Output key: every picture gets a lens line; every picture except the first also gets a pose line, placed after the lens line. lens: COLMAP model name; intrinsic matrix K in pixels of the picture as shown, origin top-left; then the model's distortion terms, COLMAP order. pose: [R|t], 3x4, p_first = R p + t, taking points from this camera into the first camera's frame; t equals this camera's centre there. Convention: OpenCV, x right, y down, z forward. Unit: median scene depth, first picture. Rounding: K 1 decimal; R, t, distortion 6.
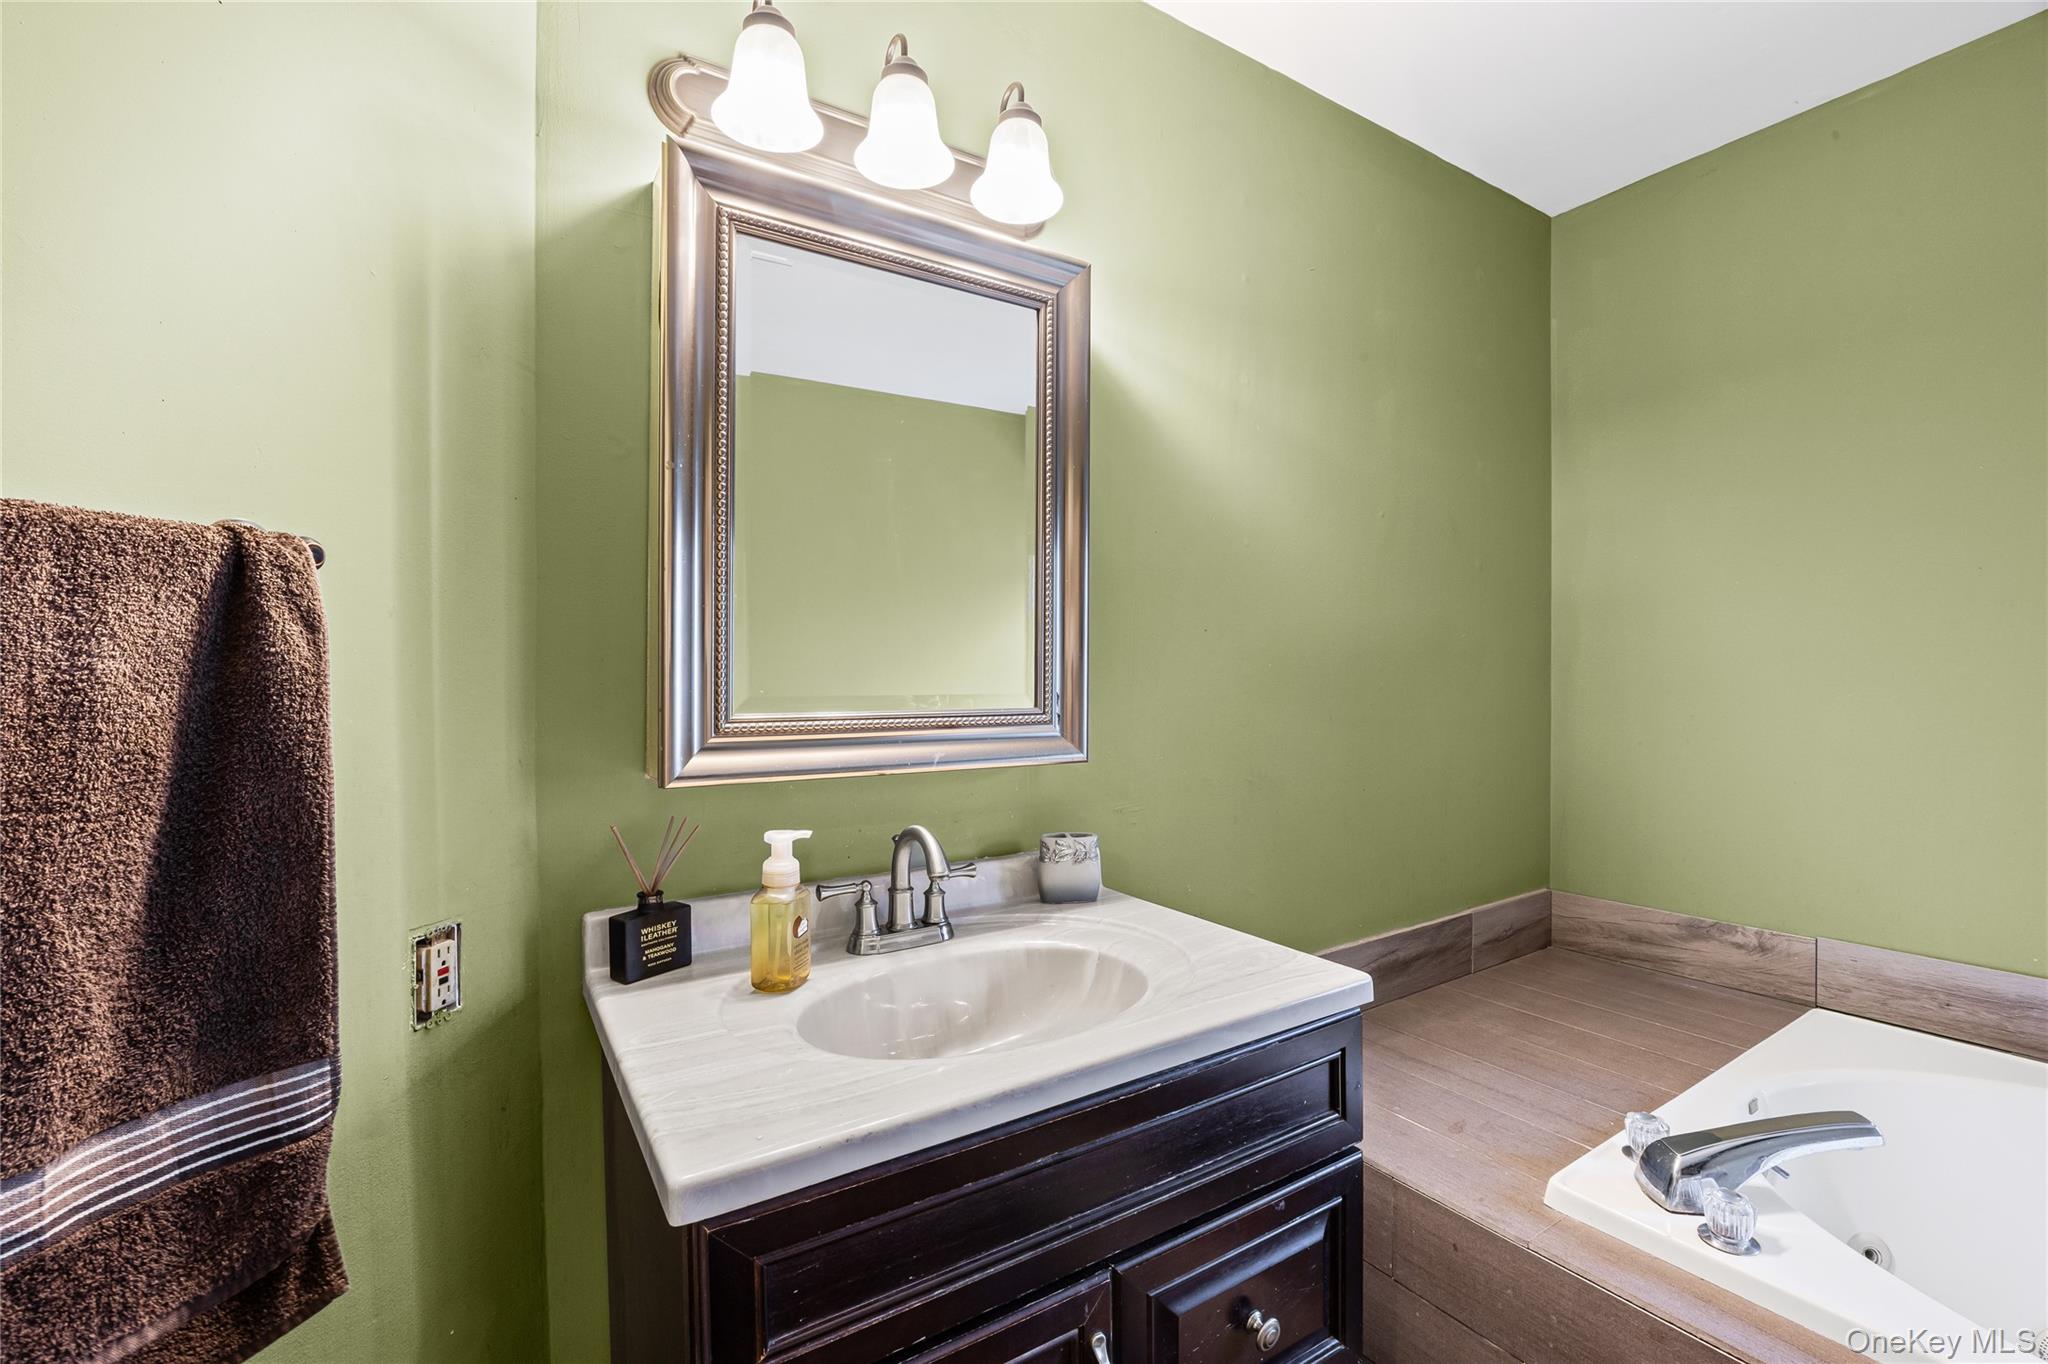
lens RADIAL K [[879.8, 0, 1019.8], [0, 879.8, 691.0], [0, 0, 1]] dist [-0.014575, 0.000454]
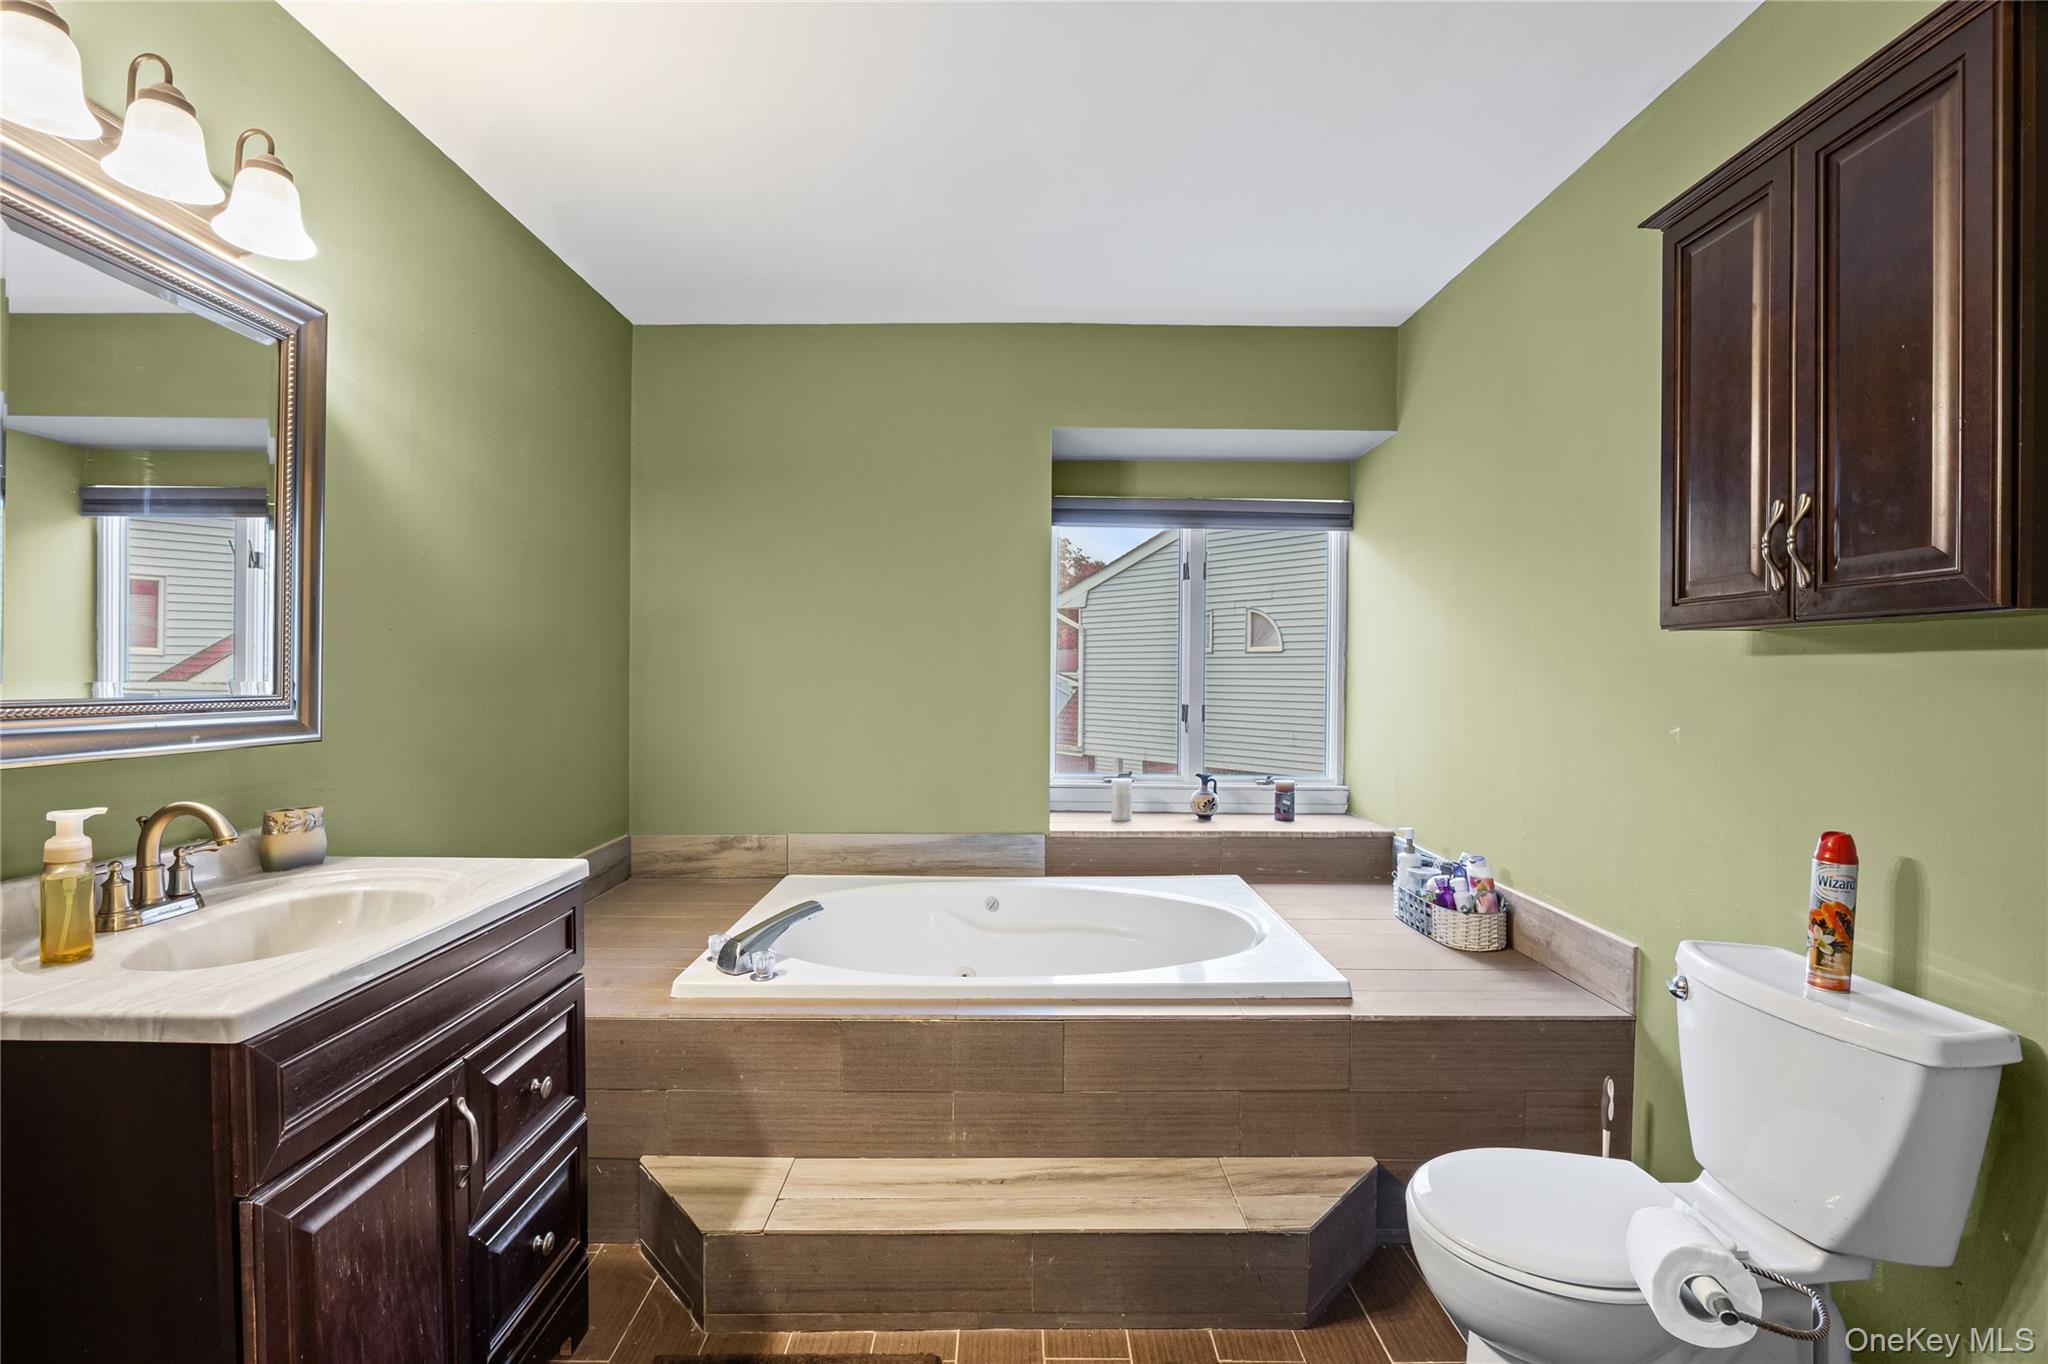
lens RADIAL K [[987.9, 0, 1024.0], [0, 987.9, 682.0], [0, 0, 1]] dist [-0.000679, 0.000048]
pose [[0.537589, 0.002714, 0.843202, -0.563999], [0.004485, 0.999971, -0.006078, 0.015960], [-0.843195, 0.007049, 0.537562, -0.515702]]
